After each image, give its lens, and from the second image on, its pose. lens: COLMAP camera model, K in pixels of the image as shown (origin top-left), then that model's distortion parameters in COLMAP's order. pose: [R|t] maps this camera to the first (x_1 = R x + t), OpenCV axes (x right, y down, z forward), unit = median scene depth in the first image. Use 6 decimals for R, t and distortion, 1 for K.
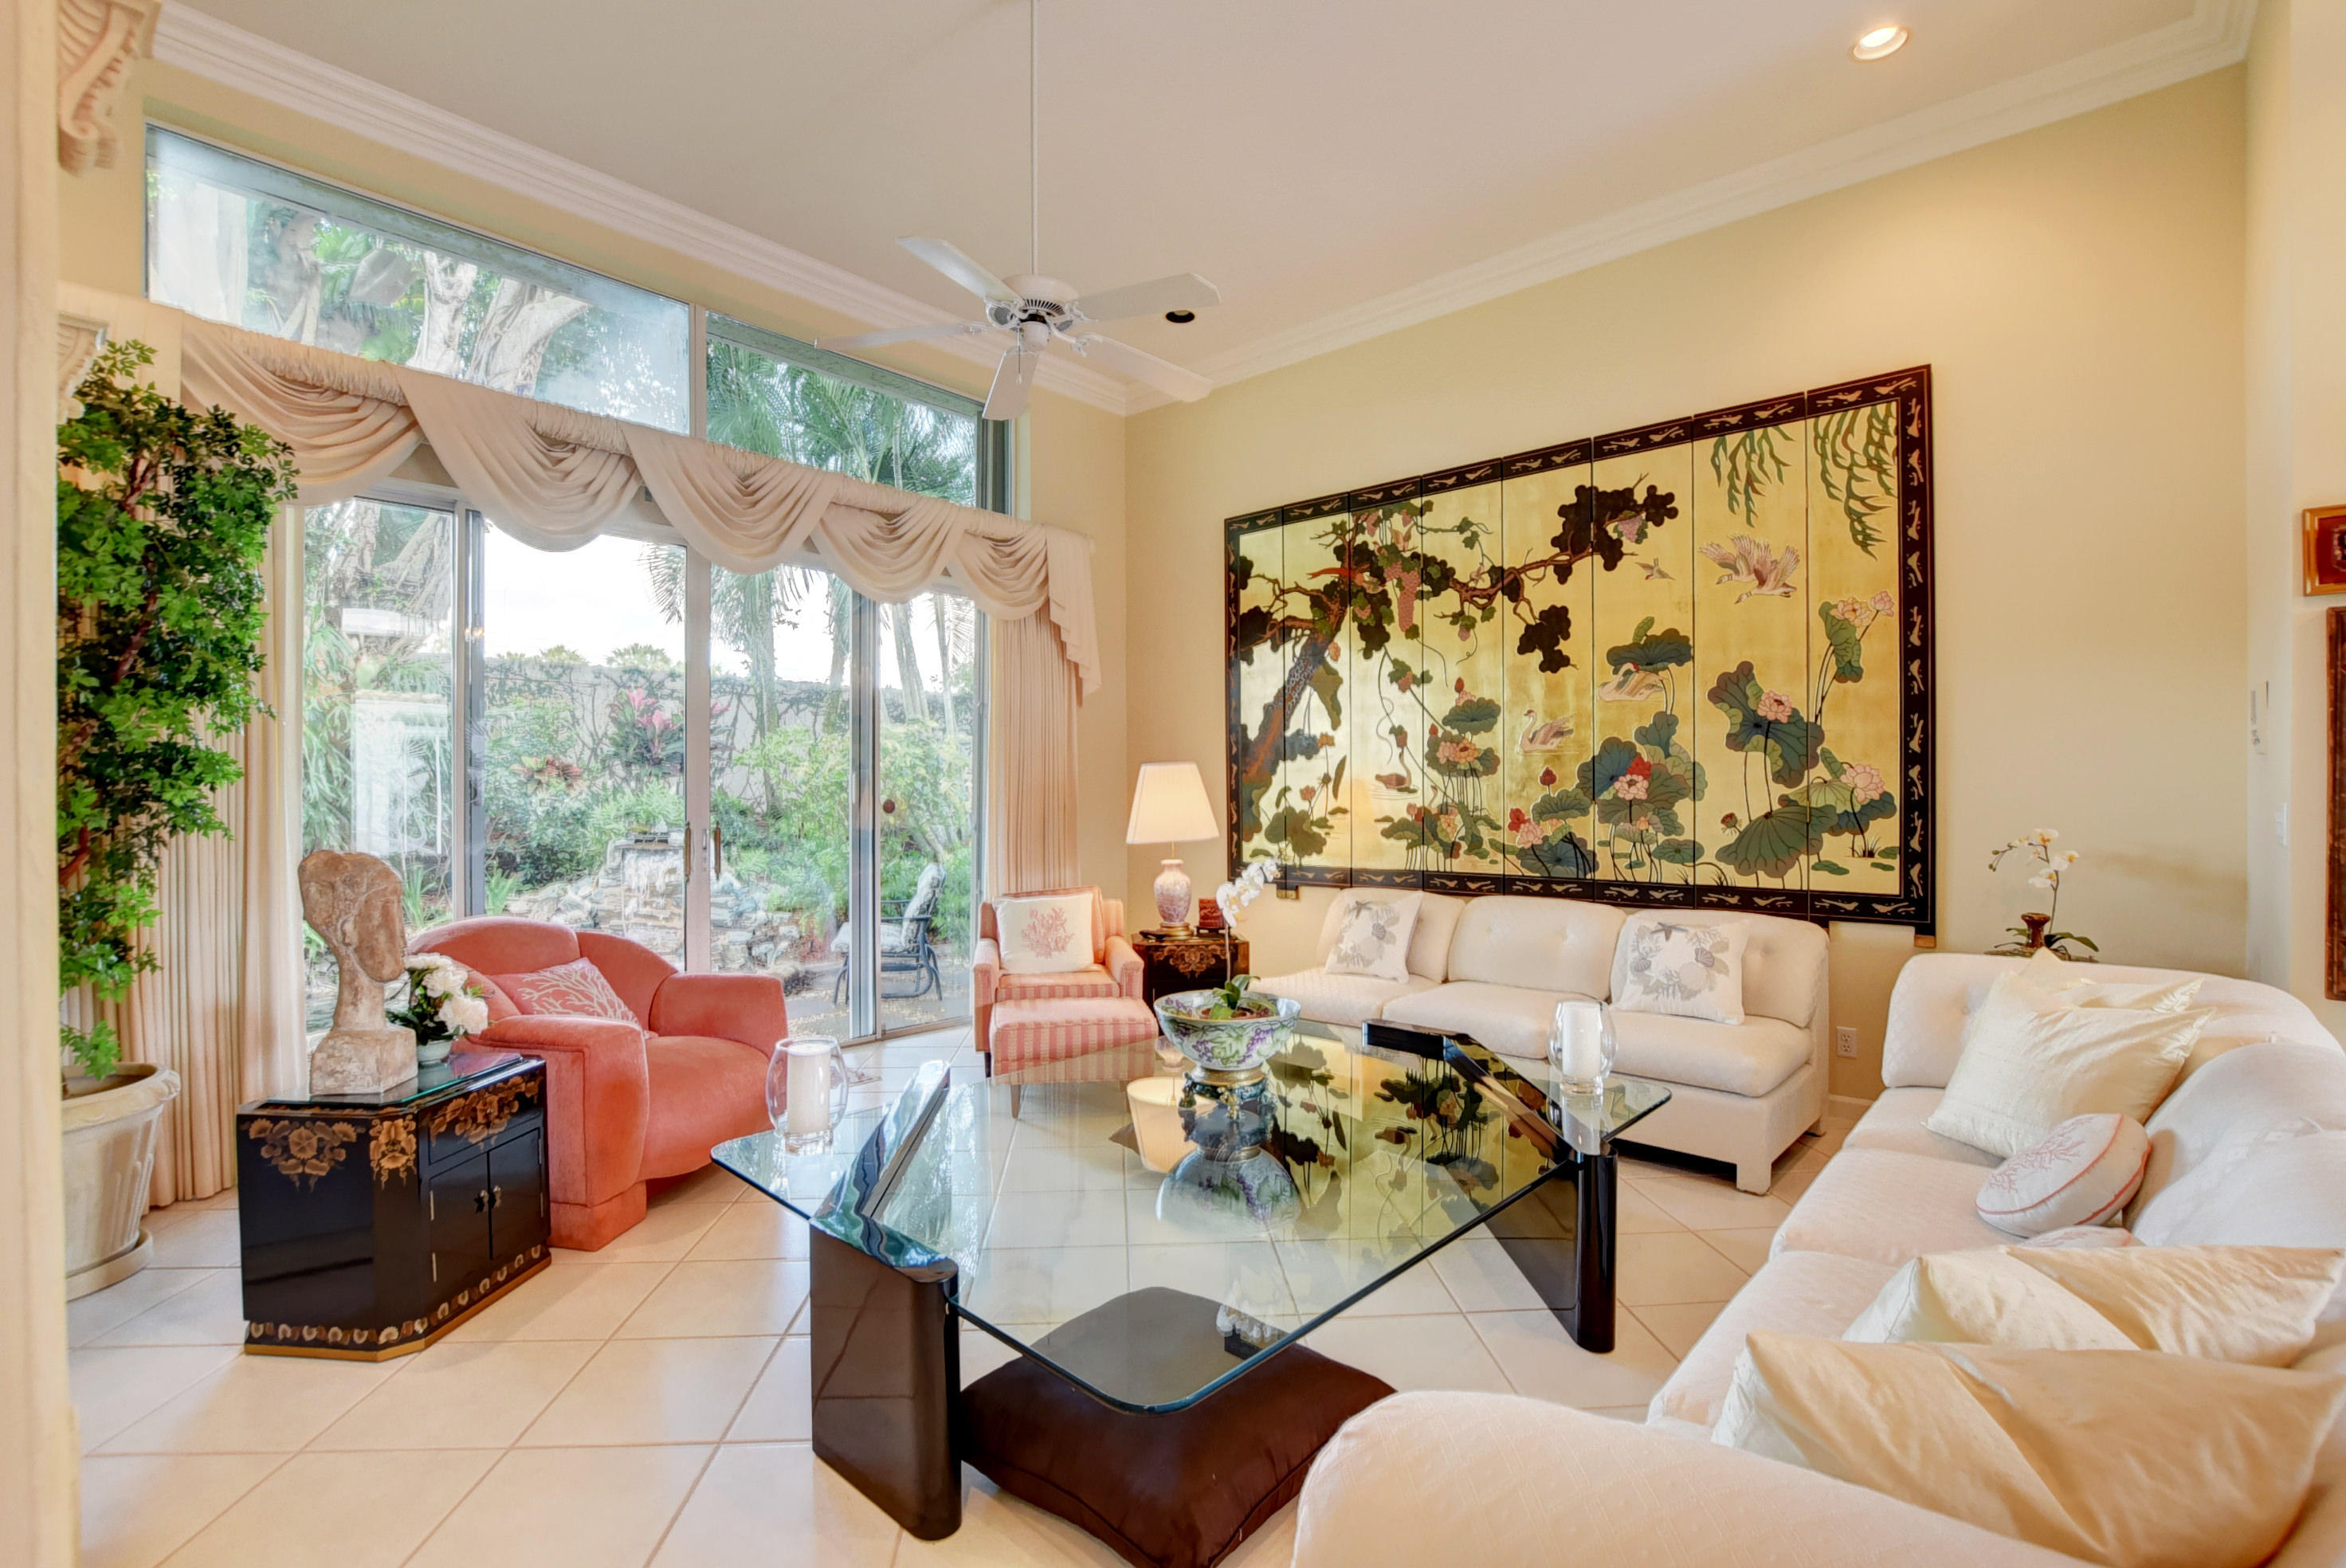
lens RADIAL K [[1046.2, 0, 1170.6], [0, 1046.2, 792.5], [0, 0, 1]] dist [-0.021764, 0.000696]
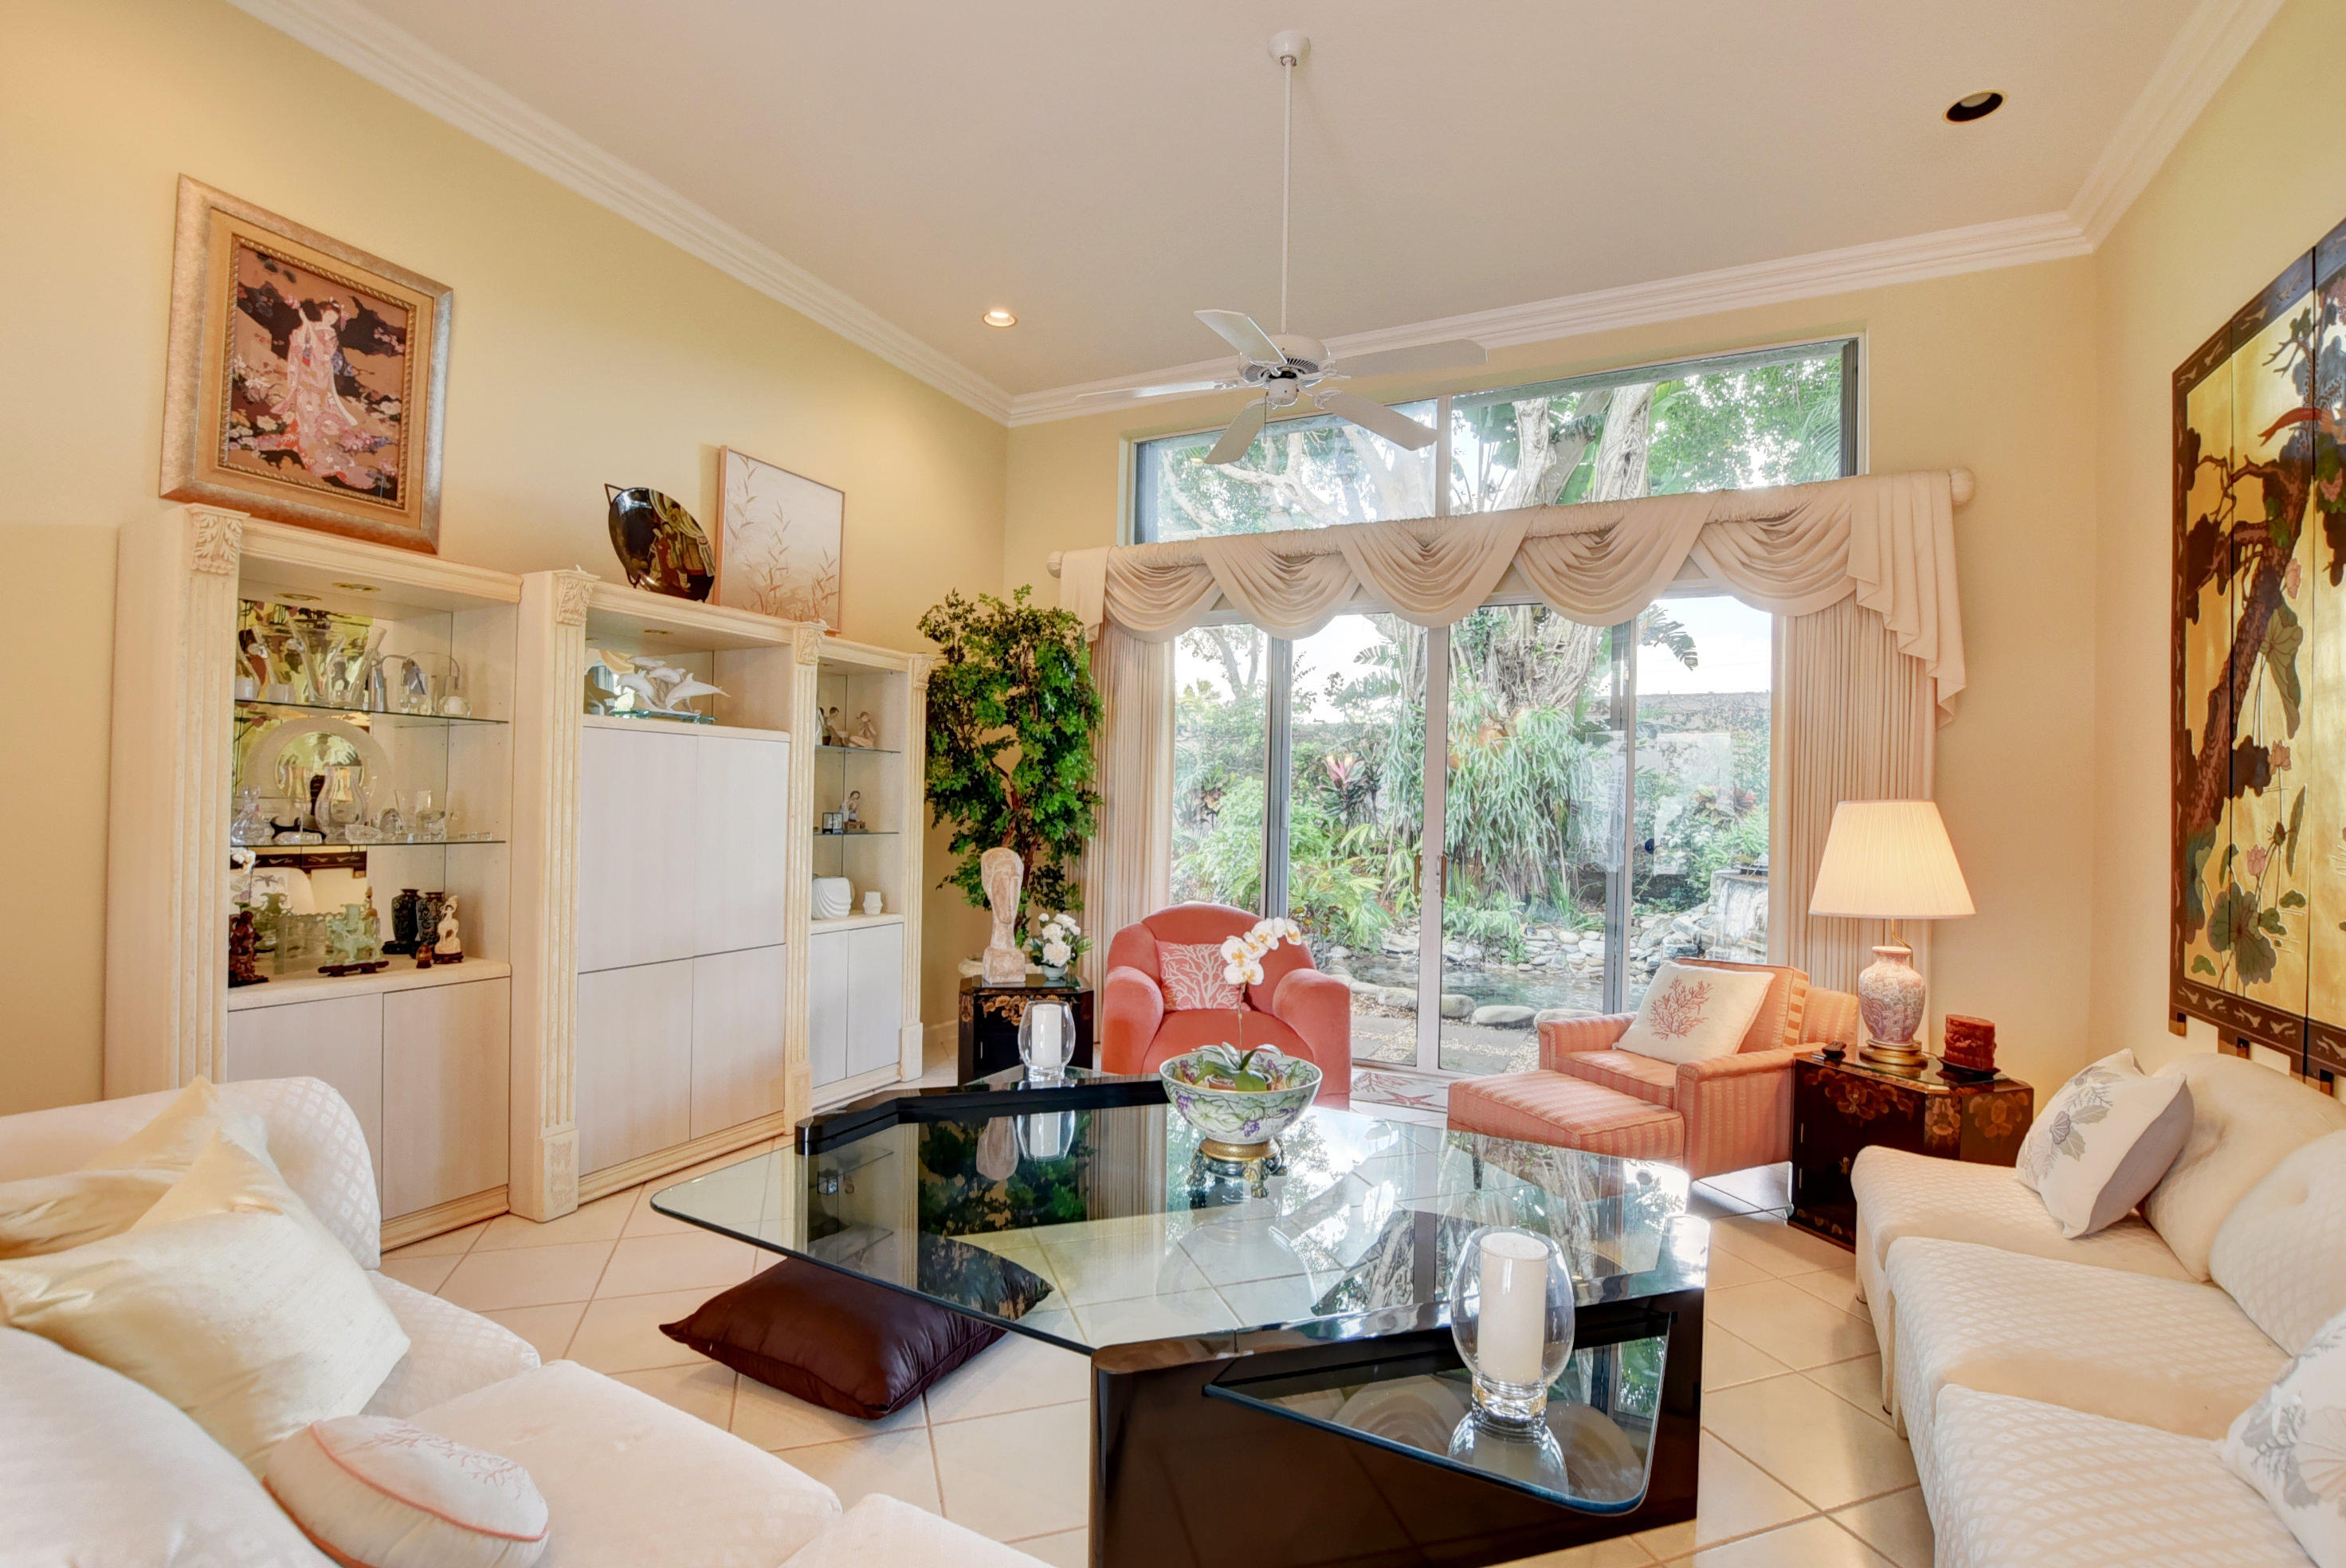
lens RADIAL K [[1046.2, 0, 1170.0], [0, 1046.2, 784.9], [0, 0, 1]] dist [-0.021764, 0.000696]
pose [[0.267864, -0.006036, -0.963438, 0.462735], [-0.023447, 0.999643, -0.012782, -0.016982], [0.963171, 0.026014, 0.267627, 0.343916]]
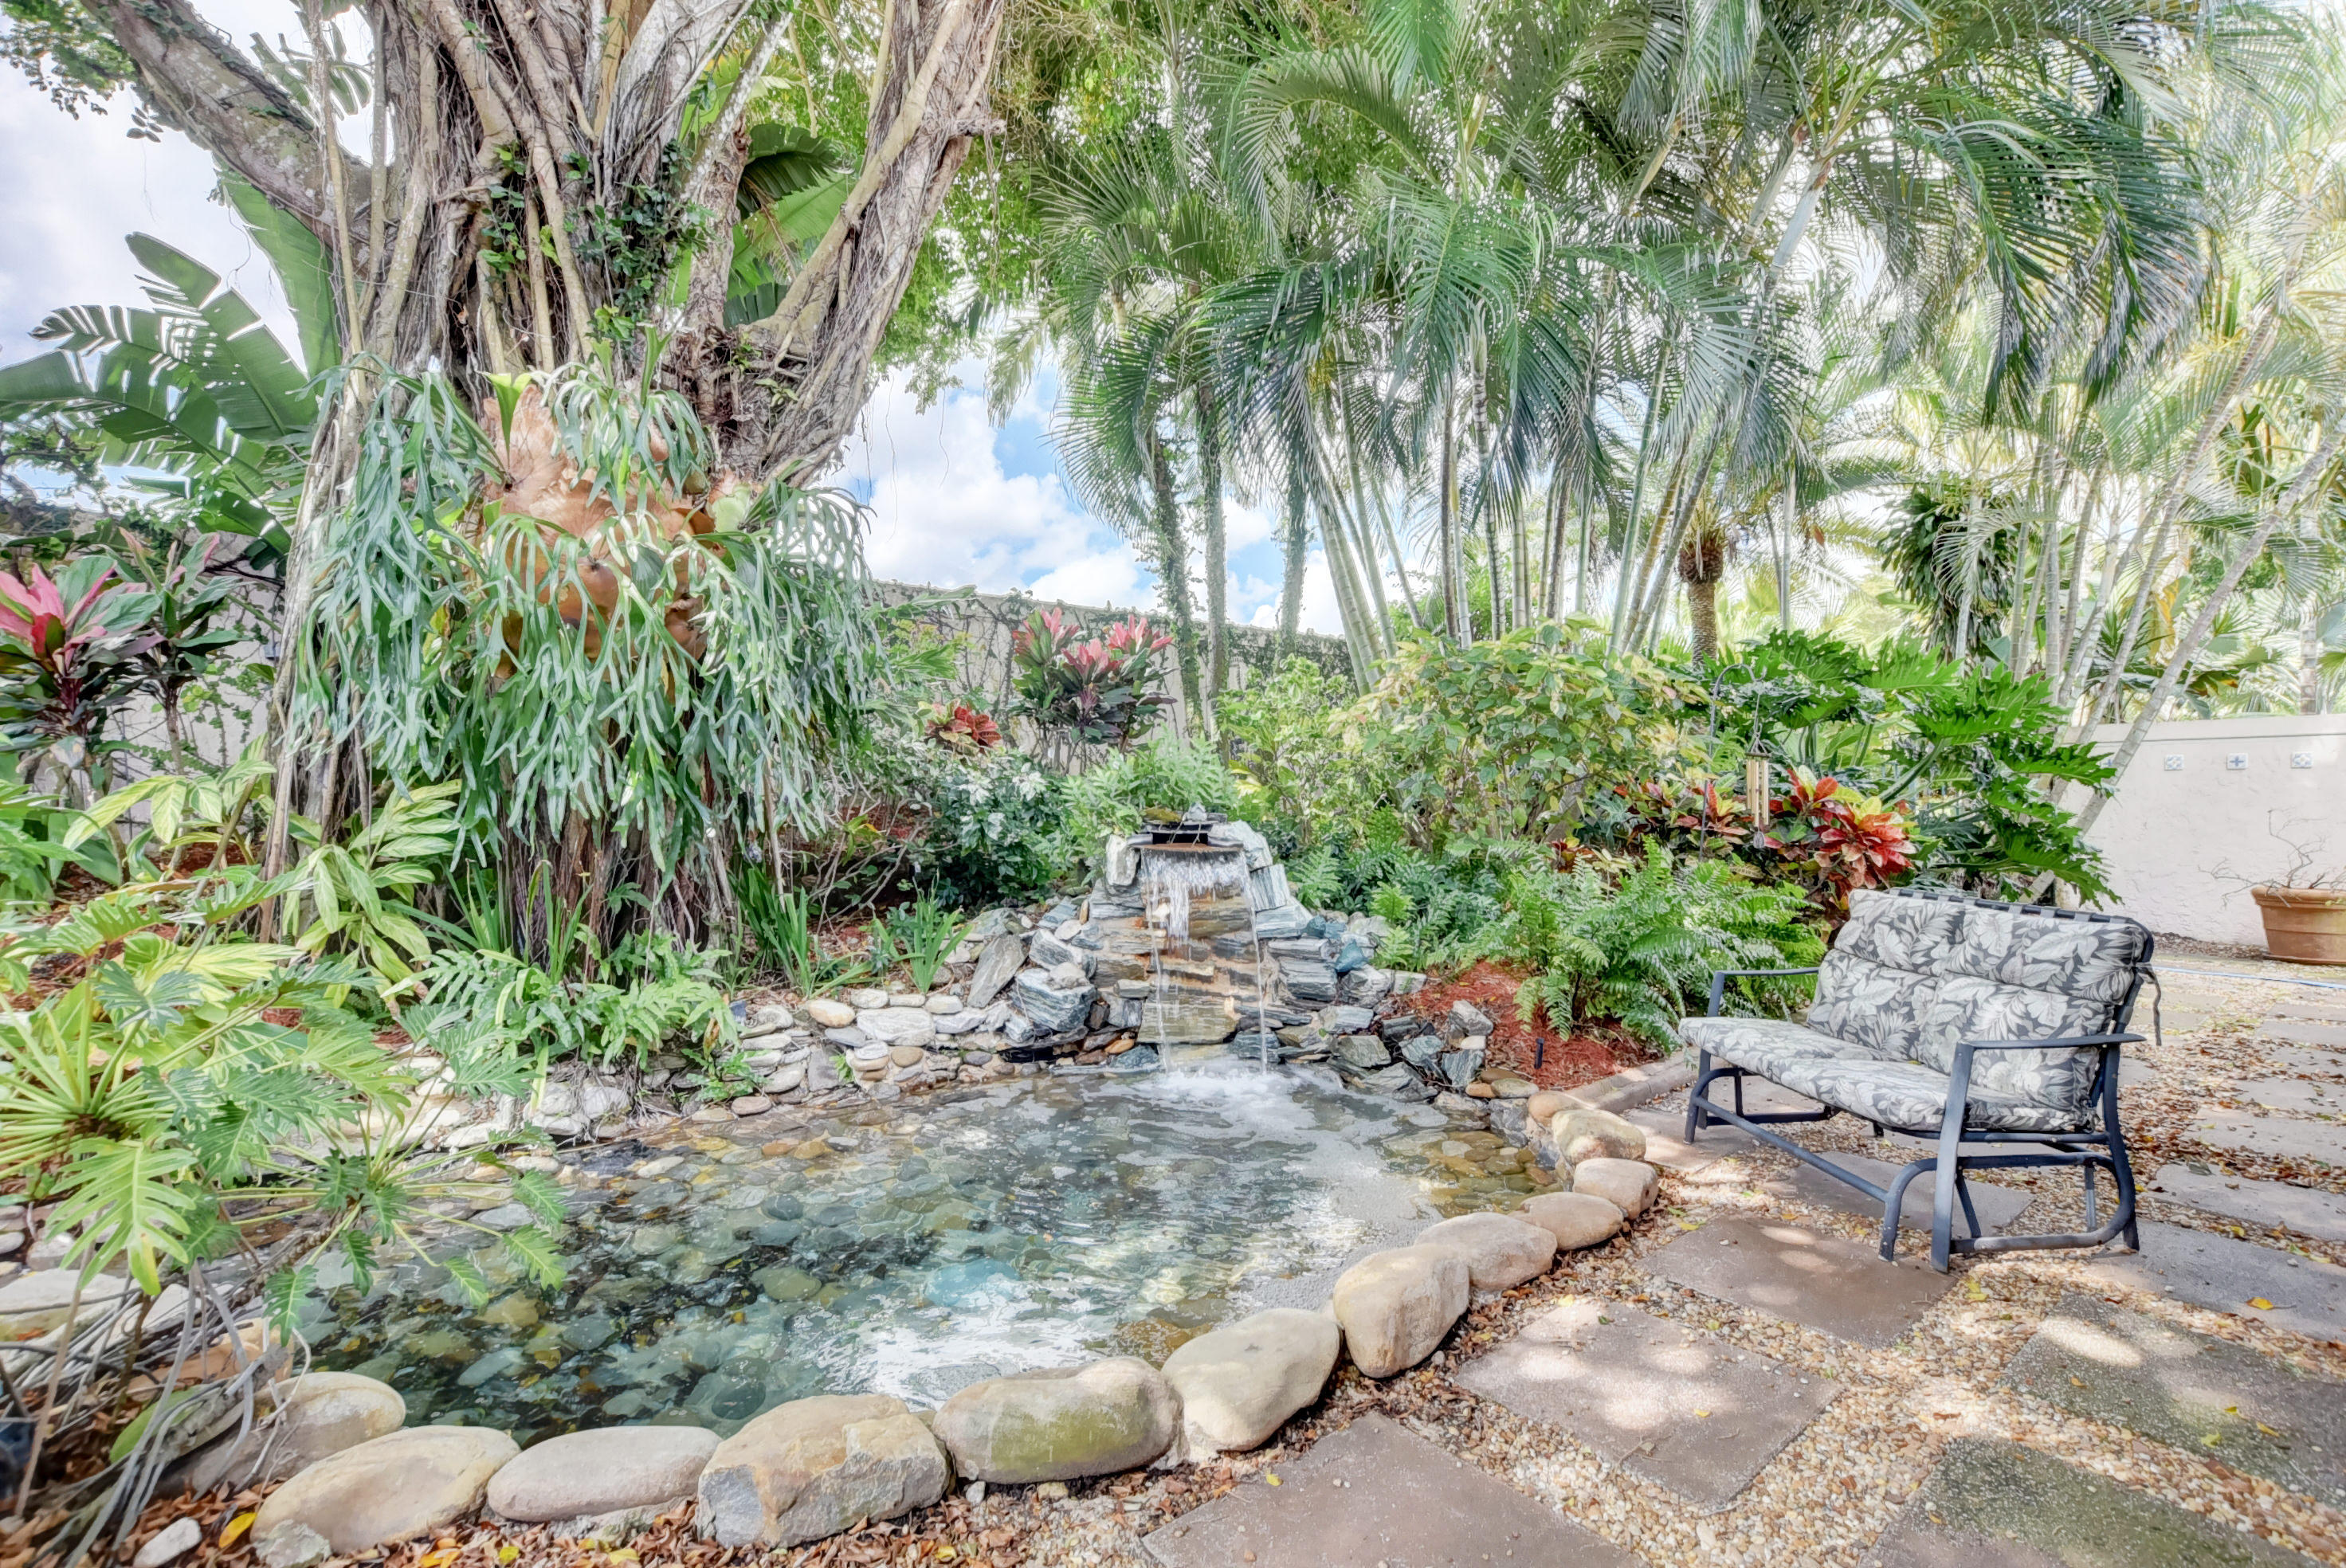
lens RADIAL K [[1046.2, 0, 1169.5], [0, 1046.2, 792.4], [0, 0, 1]] dist [-0.021764, 0.000696]
pose [[0.982943, -0.004408, -0.183857, -0.657305], [0.003875, 0.999987, -0.003255, 0.039548], [0.183869, 0.002487, 0.982948, 0.741353]]
